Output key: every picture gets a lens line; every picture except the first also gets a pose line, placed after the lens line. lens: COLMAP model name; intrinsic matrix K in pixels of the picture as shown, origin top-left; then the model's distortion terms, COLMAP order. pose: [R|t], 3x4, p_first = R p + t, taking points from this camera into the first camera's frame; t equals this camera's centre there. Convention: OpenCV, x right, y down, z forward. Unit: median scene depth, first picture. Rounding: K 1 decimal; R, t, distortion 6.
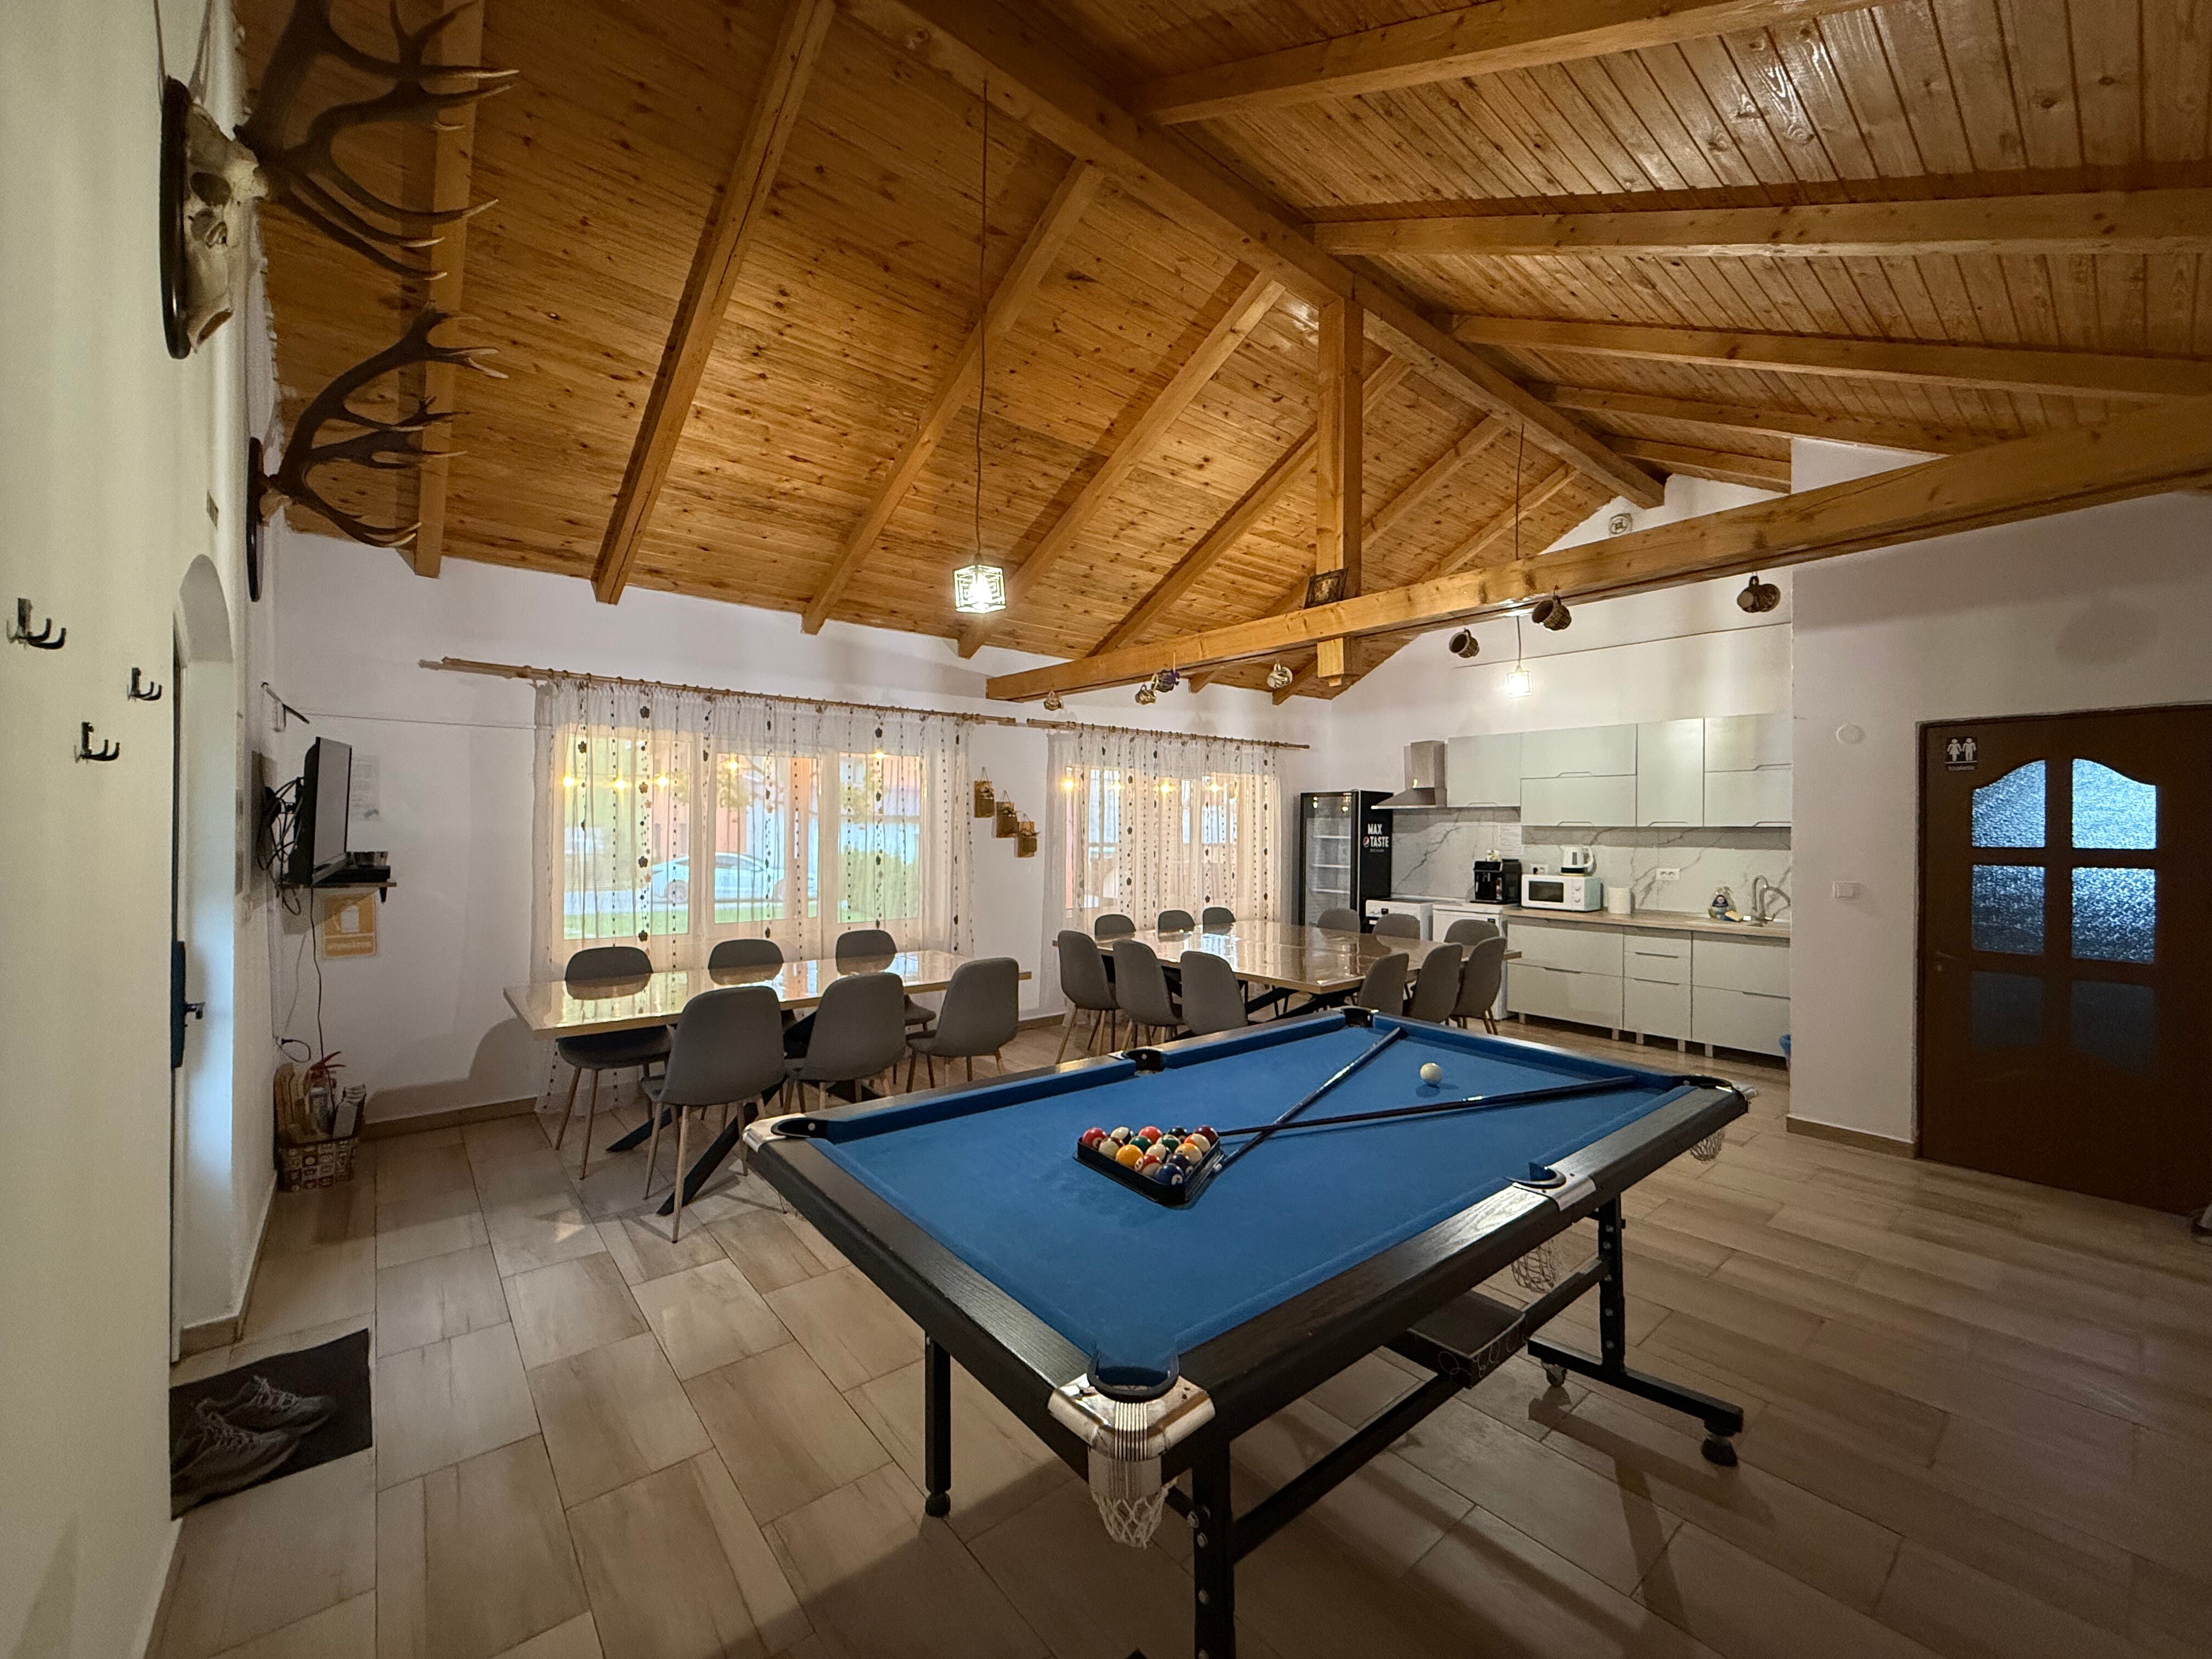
lens RADIAL K [[865.4, 0, 1098.2], [0, 865.4, 830.6], [0, 0, 1]] dist [-0.000624, 0.000095]
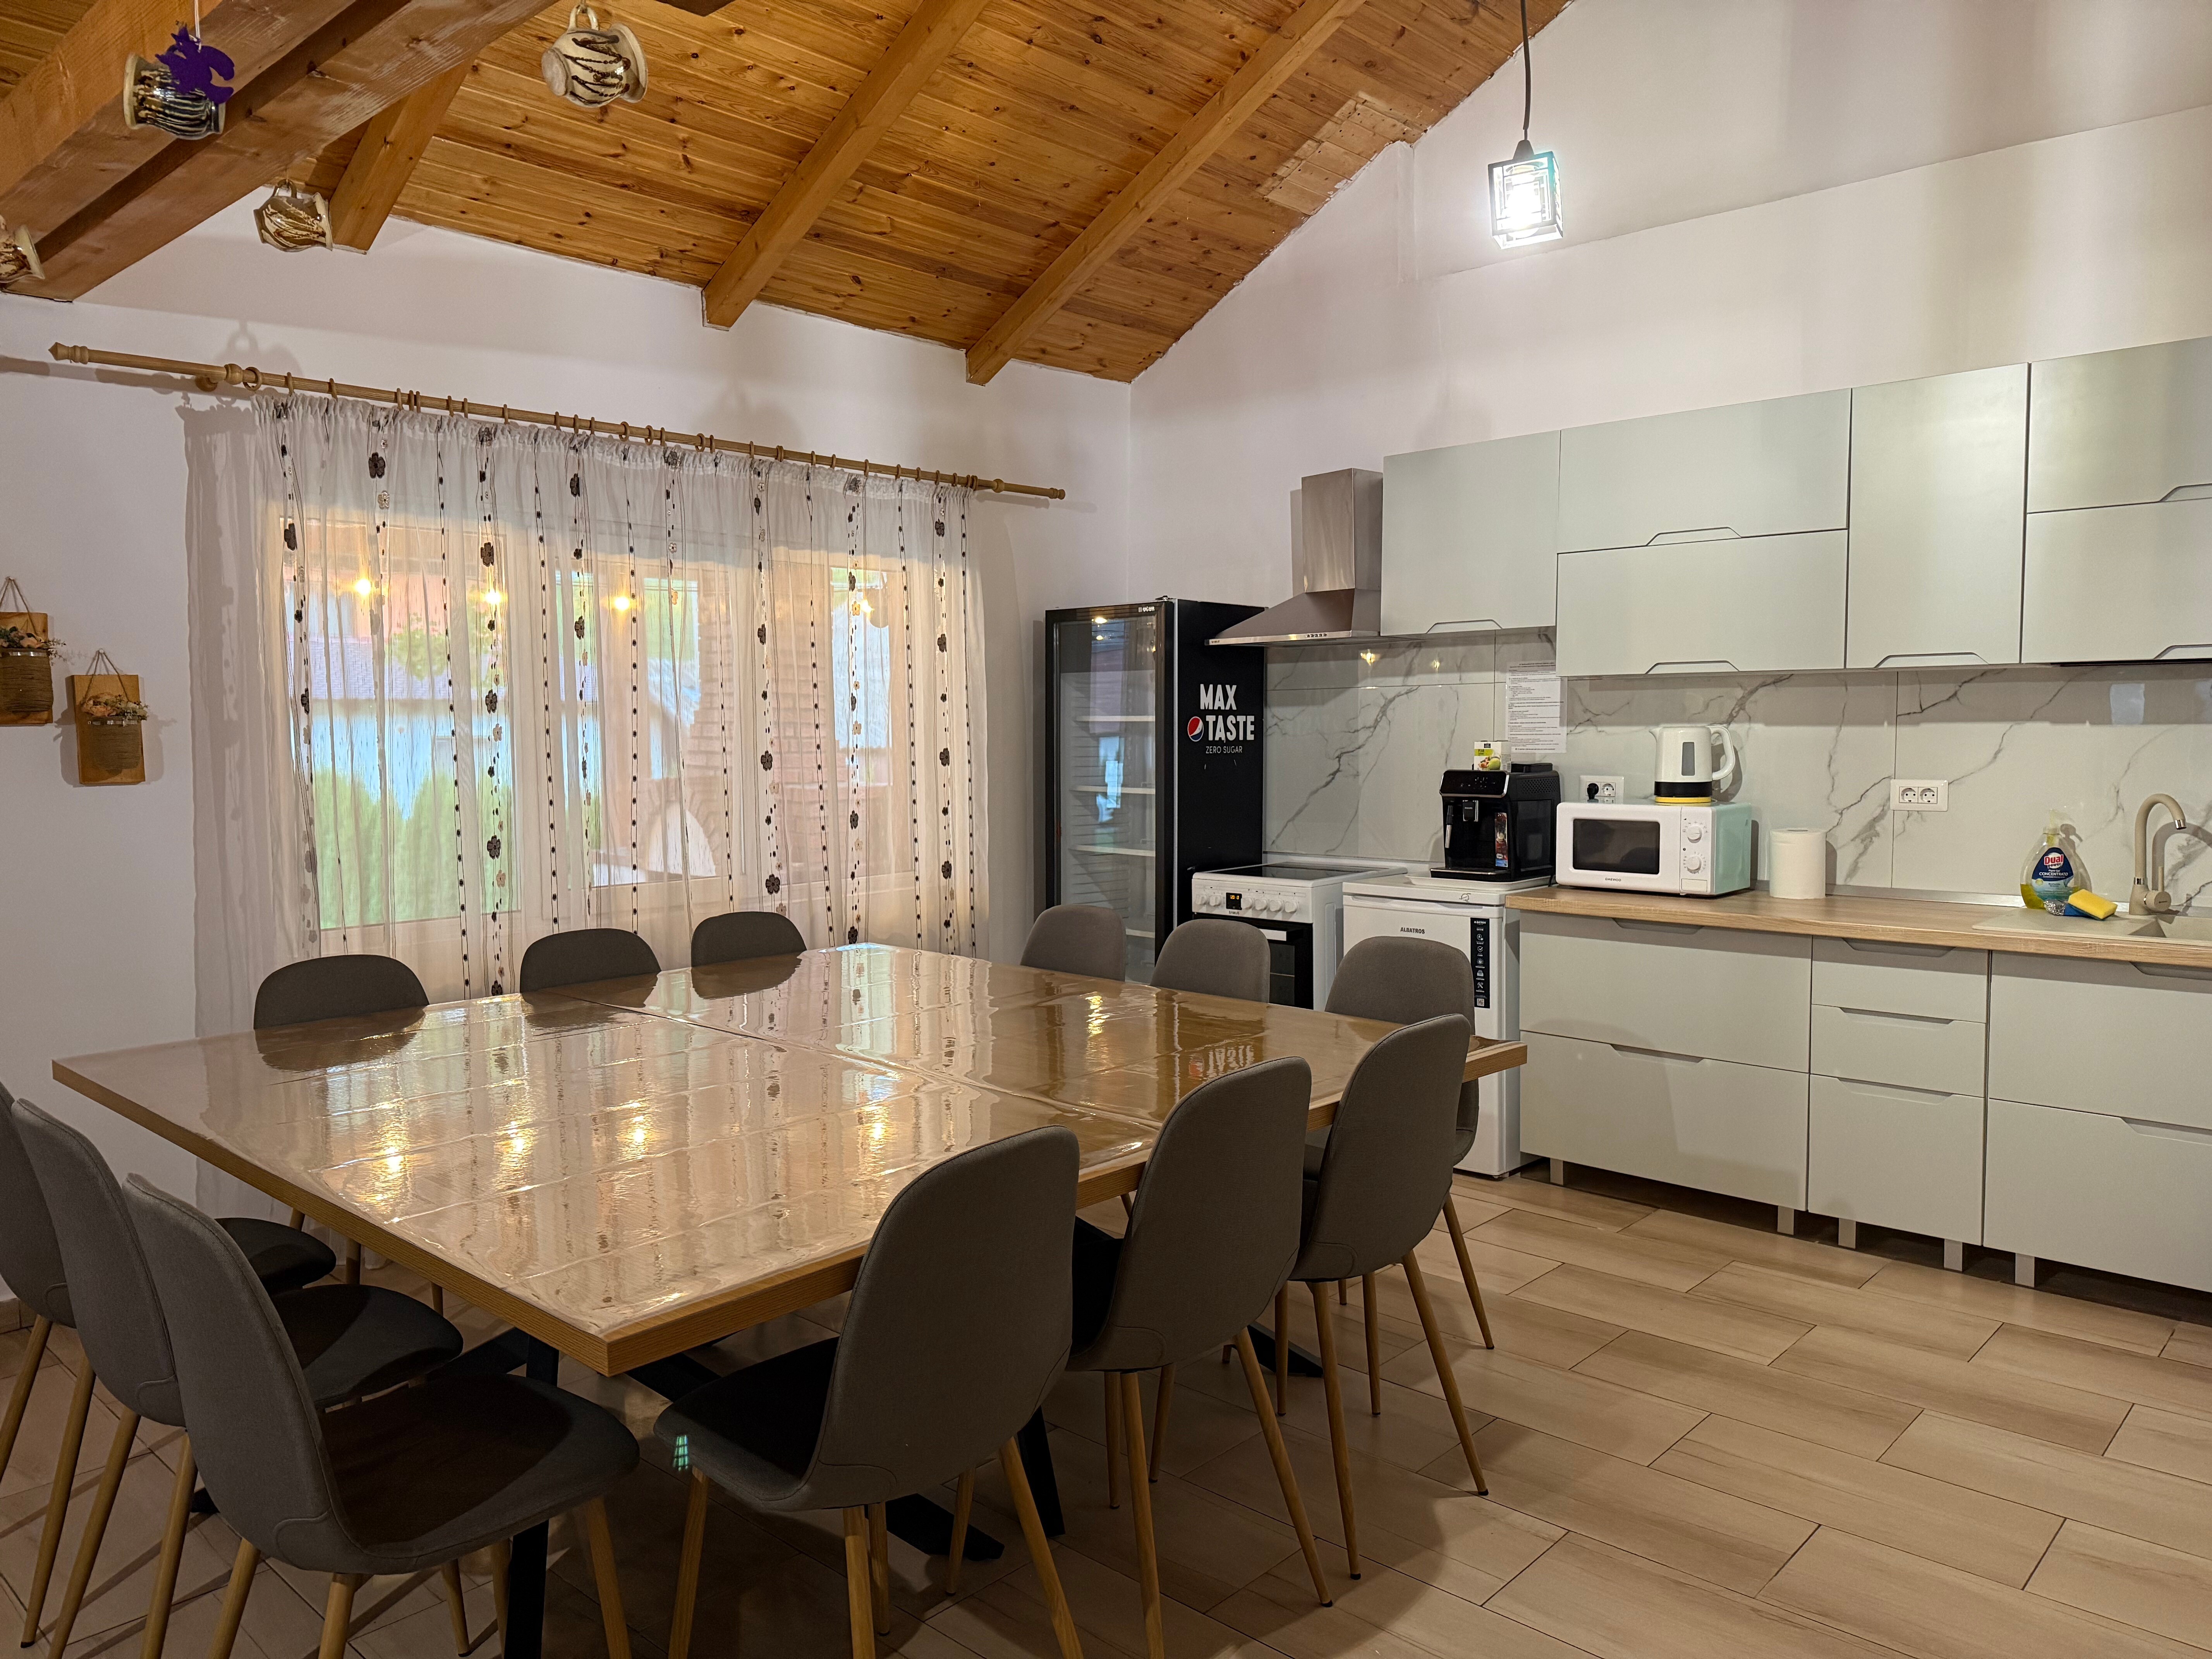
lens RADIAL K [[1516.7, 0, 1089.5], [0, 1516.7, 824.0], [0, 0, 1]] dist [0.033240, -0.036180]
pose [[0.992047, -0.022800, 0.123789, 0.200098], [0.015177, 0.997950, 0.062176, 0.015116], [-0.124953, -0.059803, 0.990359, 0.356387]]
